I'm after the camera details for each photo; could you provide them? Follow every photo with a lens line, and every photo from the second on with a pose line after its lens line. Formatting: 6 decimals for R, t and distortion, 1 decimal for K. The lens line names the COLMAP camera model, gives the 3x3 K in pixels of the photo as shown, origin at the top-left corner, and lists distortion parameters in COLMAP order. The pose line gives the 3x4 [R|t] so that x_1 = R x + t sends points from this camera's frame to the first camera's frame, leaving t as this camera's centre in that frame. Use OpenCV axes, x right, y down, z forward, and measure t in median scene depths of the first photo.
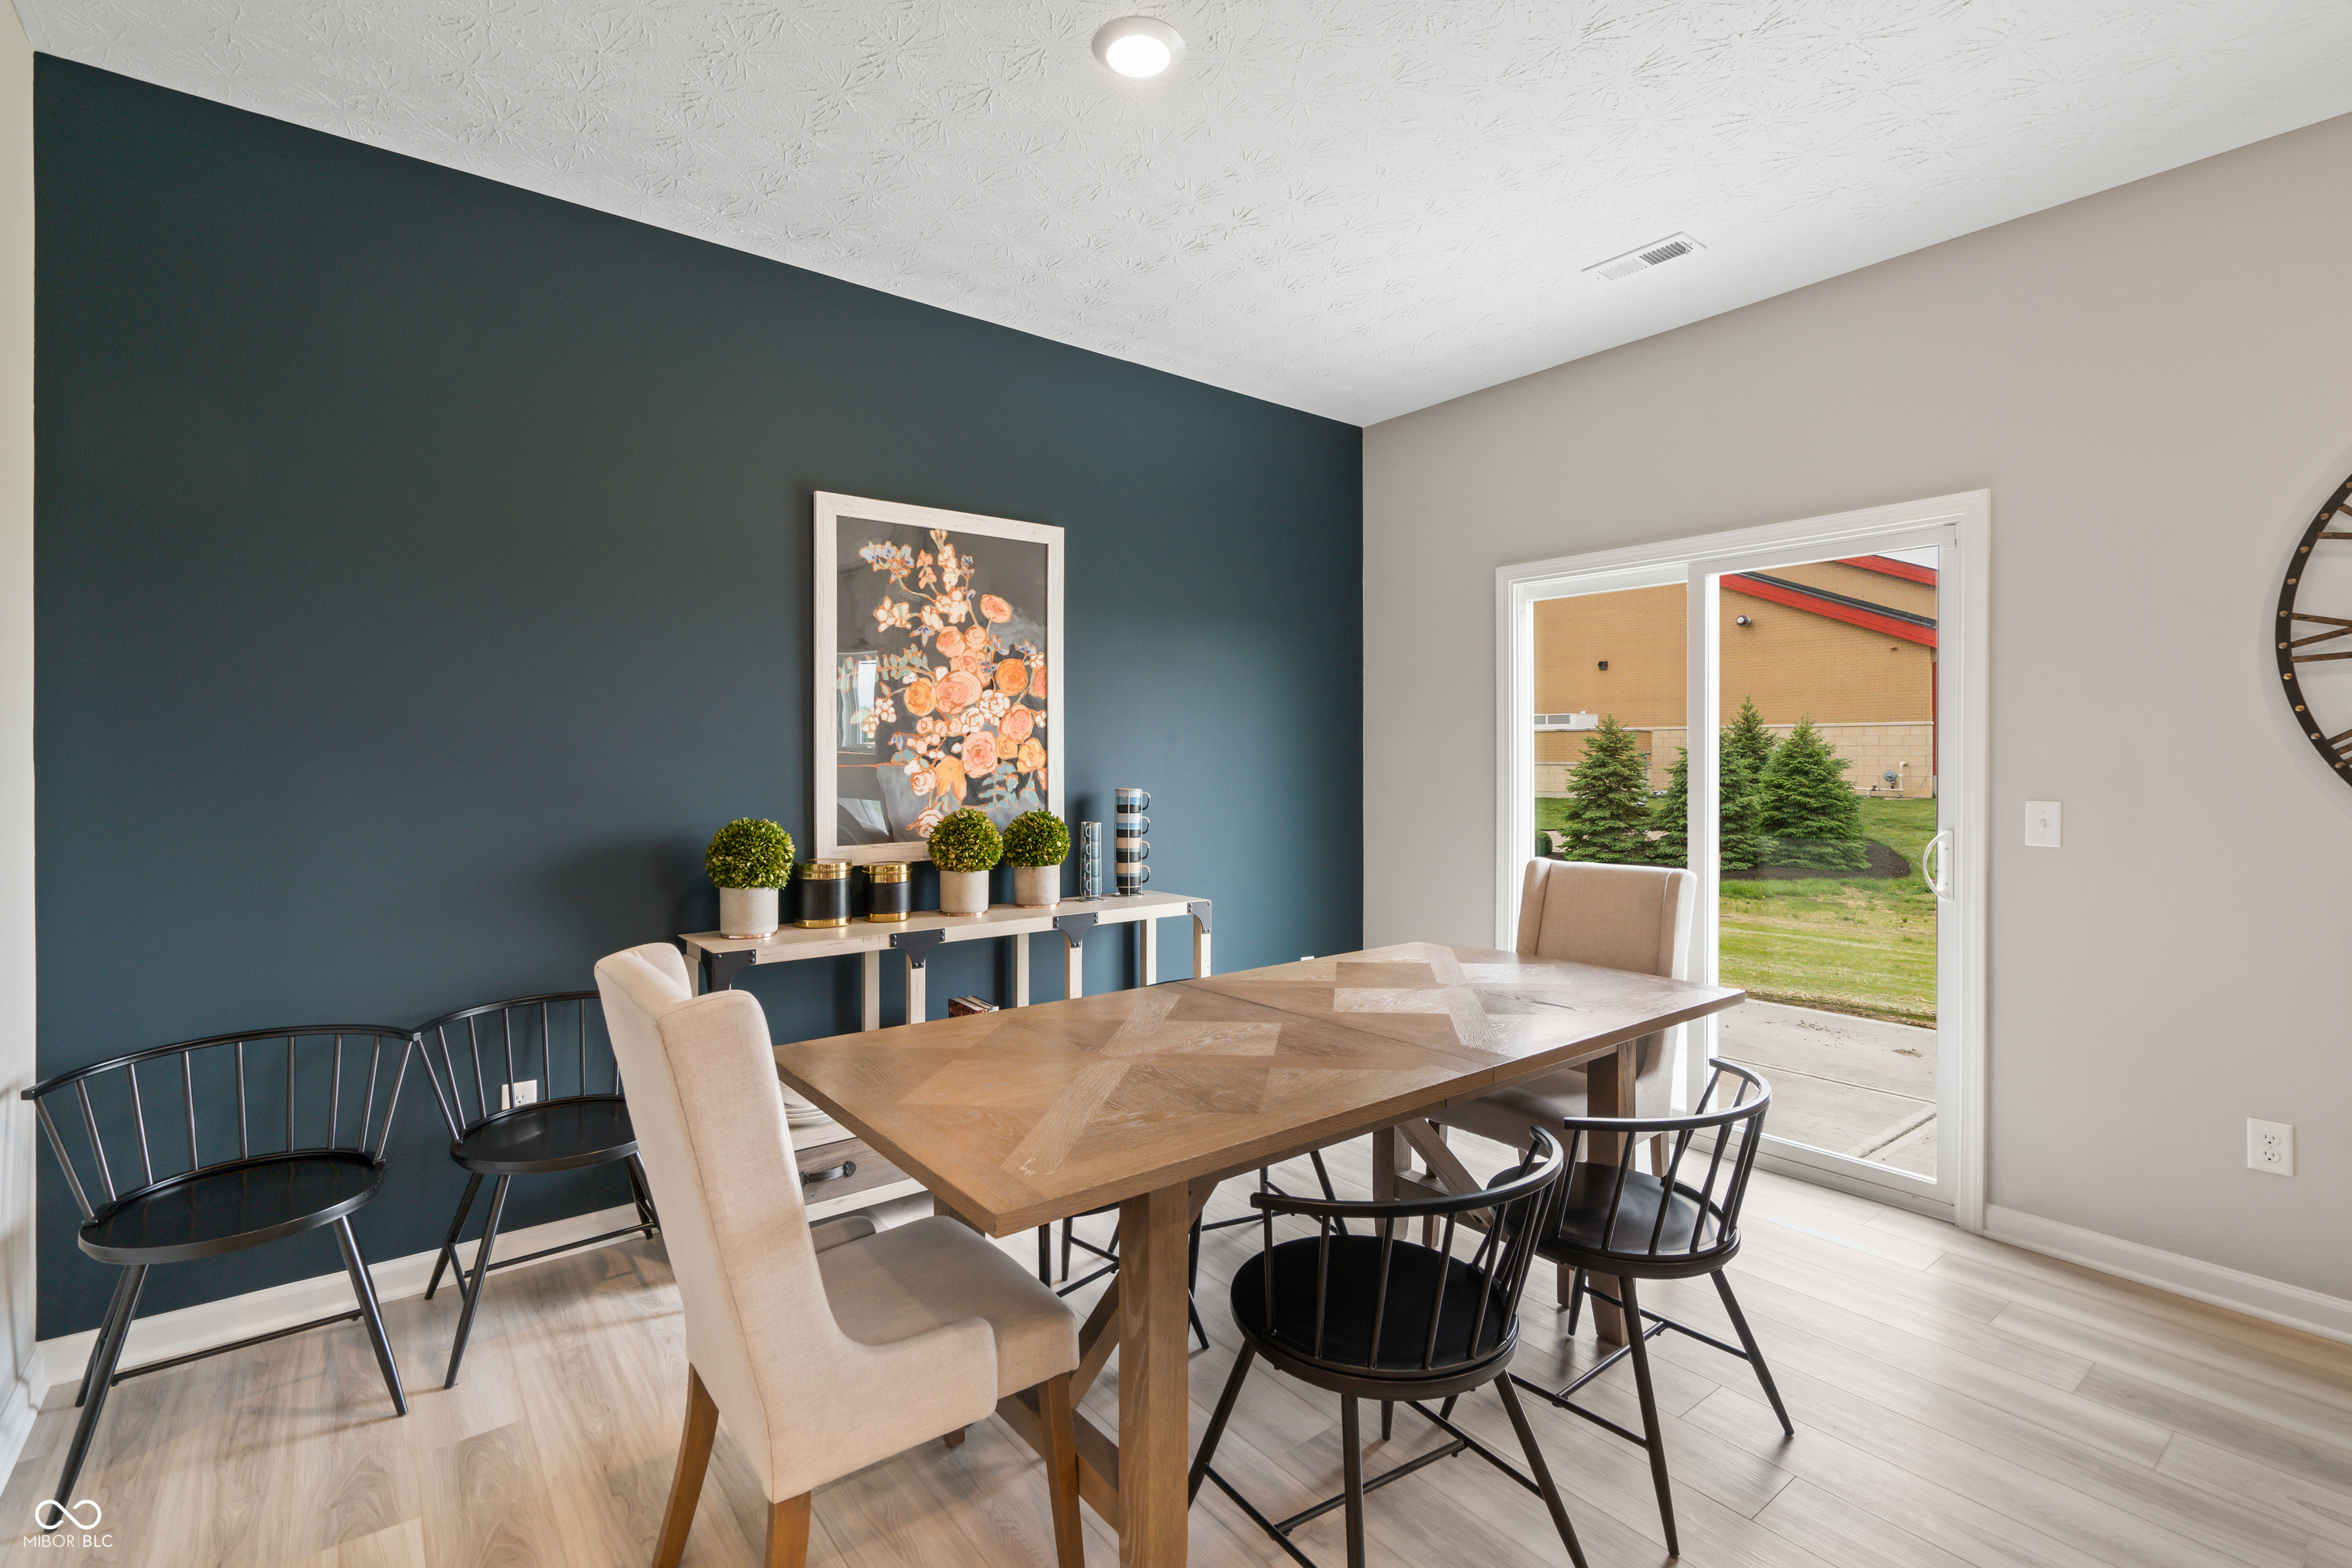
lens RADIAL K [[1082.1, 0, 1176.0], [0, 1082.1, 759.2], [0, 0, 1]] dist [-0.015647, 0.014270]
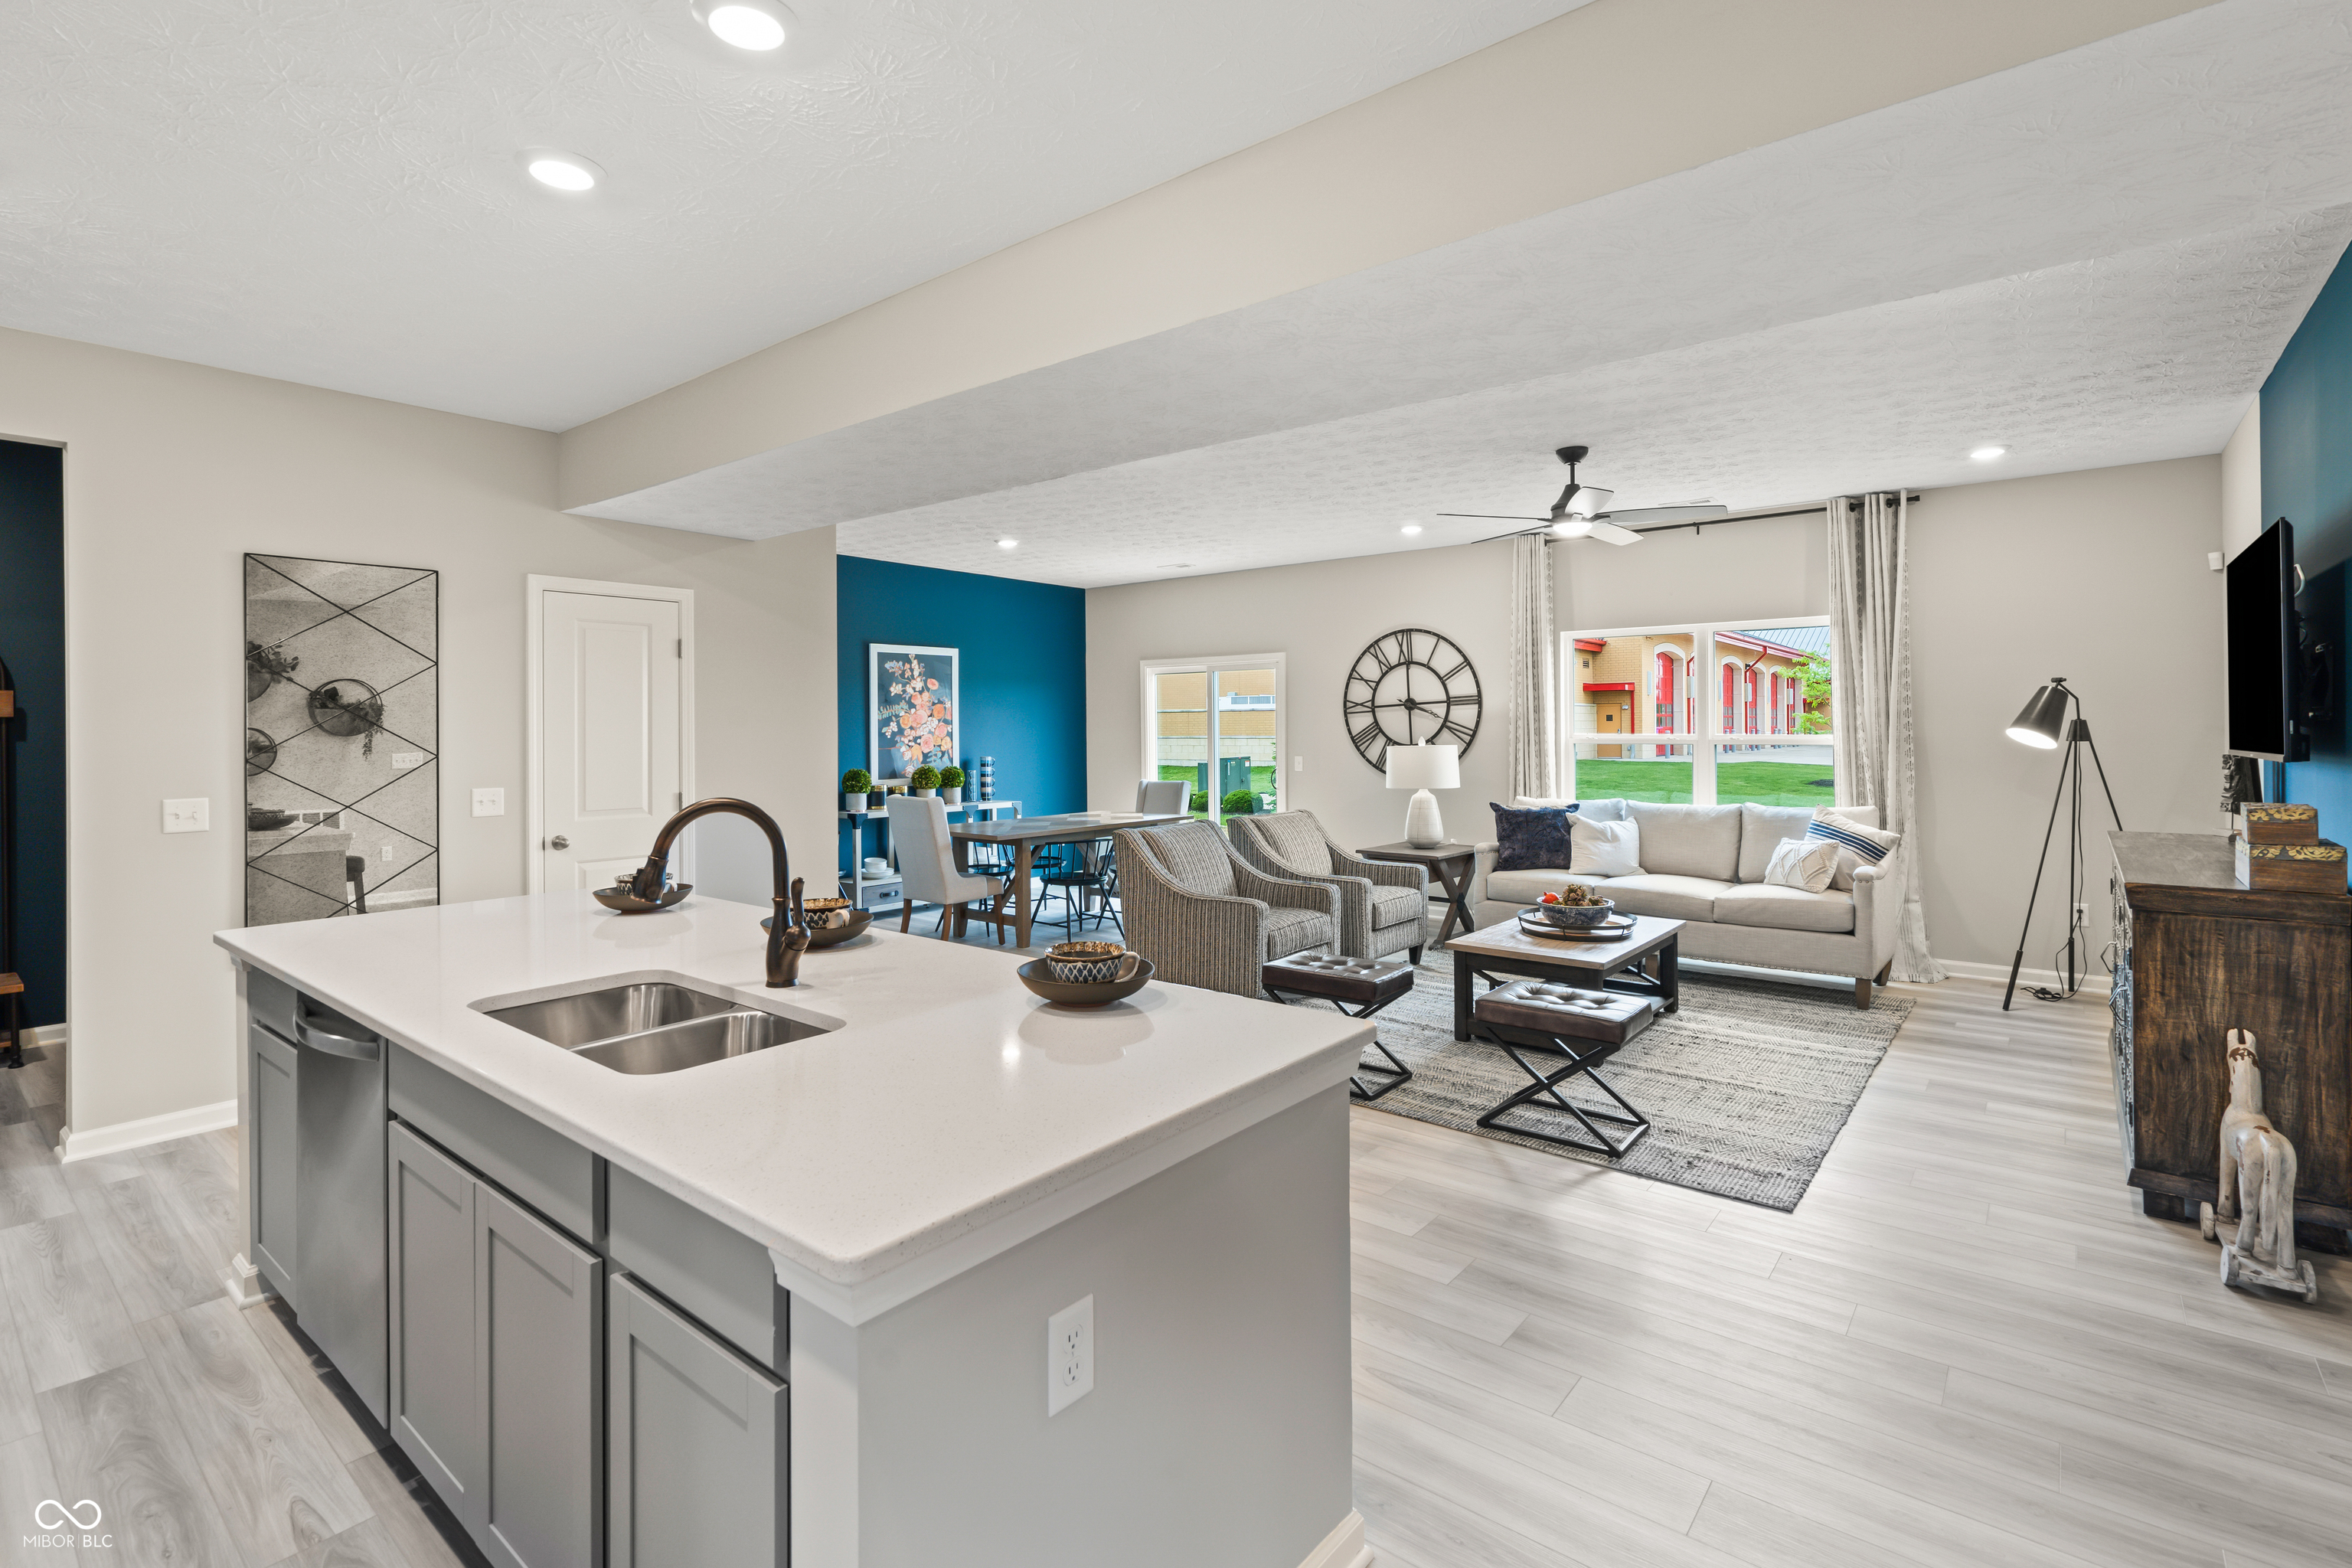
lens RADIAL K [[1082.1, 0, 1176.0], [0, 1082.1, 759.2], [0, 0, 1]] dist [-0.015647, 0.014270]
pose [[0.974521, -0.014600, 0.223819, -0.183588], [0.008391, 0.999554, 0.028667, -0.034685], [-0.224138, -0.026059, 0.974209, -1.553260]]
